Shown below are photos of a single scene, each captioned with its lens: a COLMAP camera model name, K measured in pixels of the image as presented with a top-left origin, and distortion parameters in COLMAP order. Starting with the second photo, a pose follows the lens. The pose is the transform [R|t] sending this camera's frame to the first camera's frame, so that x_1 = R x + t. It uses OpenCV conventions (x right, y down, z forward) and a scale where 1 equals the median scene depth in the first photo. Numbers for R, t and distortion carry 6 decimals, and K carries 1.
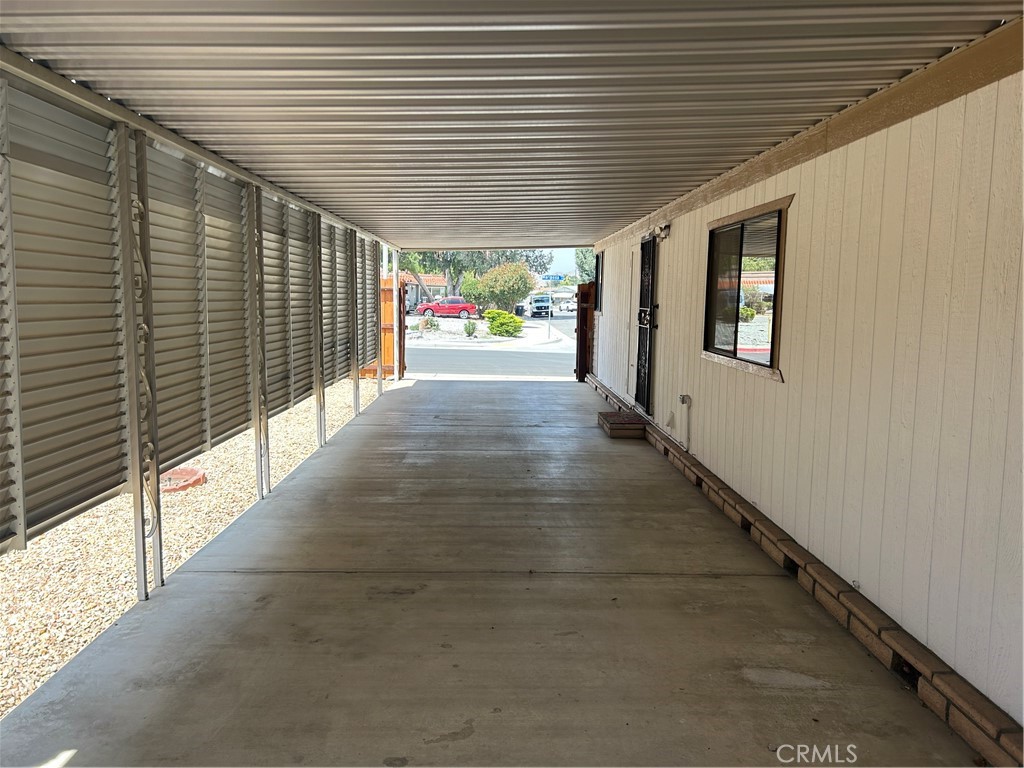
lens RADIAL K [[758.6, 0, 512.7], [0, 758.6, 384.5], [0, 0, 1]] dist [0.050220, -0.056497]
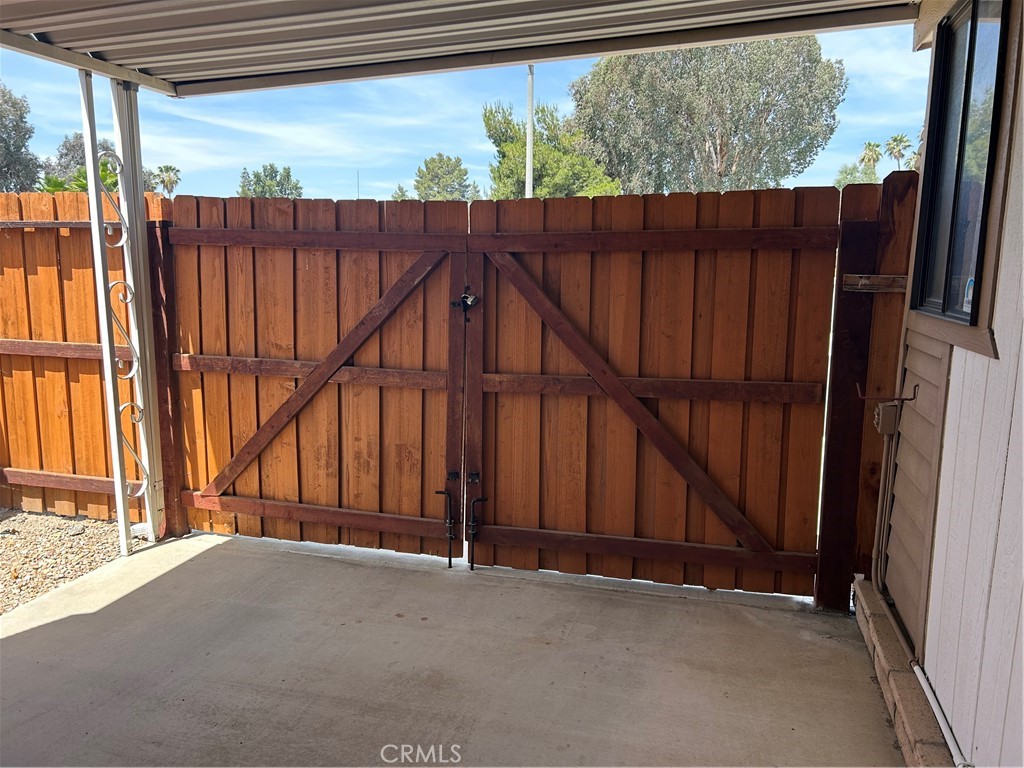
lens RADIAL K [[758.6, 0, 511.2], [0, 758.6, 384.4], [0, 0, 1]] dist [0.050220, -0.056497]
pose [[0.974931, 0.026842, -0.220882, 0.048017], [-0.018023, 0.998961, 0.041846, -0.083611], [0.221776, -0.036816, 0.974402, 0.772154]]
